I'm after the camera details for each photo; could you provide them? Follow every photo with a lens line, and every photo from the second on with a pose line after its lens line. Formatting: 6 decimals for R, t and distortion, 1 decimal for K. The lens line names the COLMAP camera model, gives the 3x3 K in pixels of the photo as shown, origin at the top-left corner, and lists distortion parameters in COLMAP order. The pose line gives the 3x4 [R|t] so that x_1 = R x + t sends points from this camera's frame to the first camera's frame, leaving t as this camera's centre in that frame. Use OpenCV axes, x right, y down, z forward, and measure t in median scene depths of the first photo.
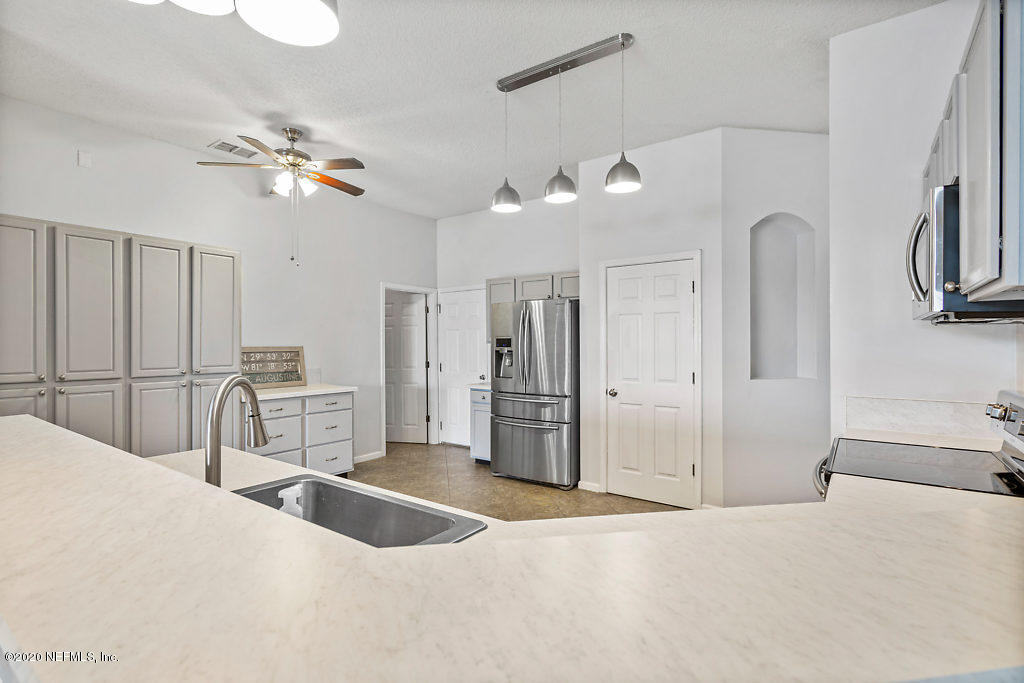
lens RADIAL K [[498.1, 0, 508.1], [0, 498.1, 342.9], [0, 0, 1]] dist [0.004453, -0.000669]
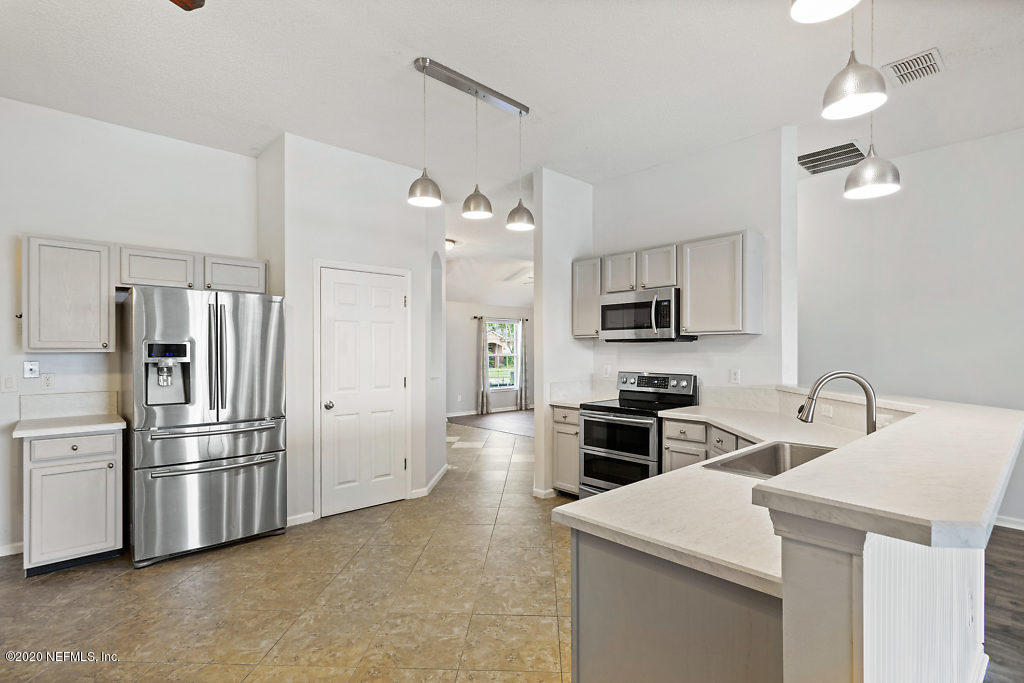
lens RADIAL K [[498.1, 0, 513.6], [0, 498.1, 348.9], [0, 0, 1]] dist [0.004453, -0.000669]
pose [[0.194710, 0.009730, 0.980813, -0.651971], [-0.001527, 0.999953, -0.009617, 0.004352], [-0.980860, 0.000375, 0.194715, 0.510164]]
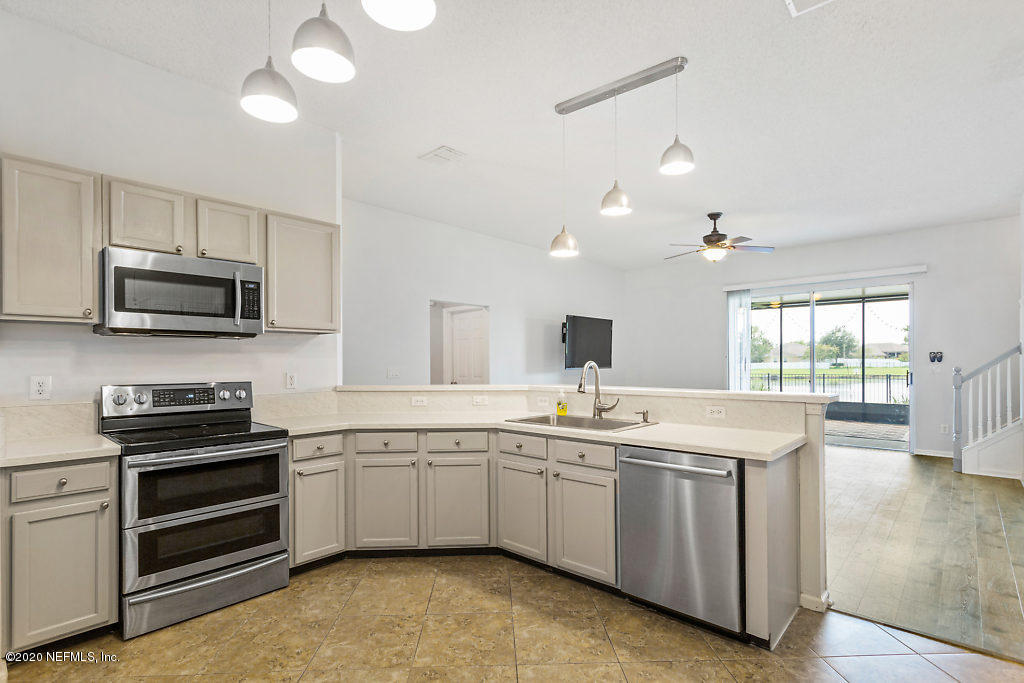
lens RADIAL K [[498.1, 0, 510.4], [0, 498.1, 358.2], [0, 0, 1]] dist [0.004453, -0.000669]
pose [[-0.994588, 0.008683, 0.103535, -0.106648], [0.008033, 0.999945, -0.006699, 0.017544], [-0.103588, -0.005831, -0.994603, 1.065431]]
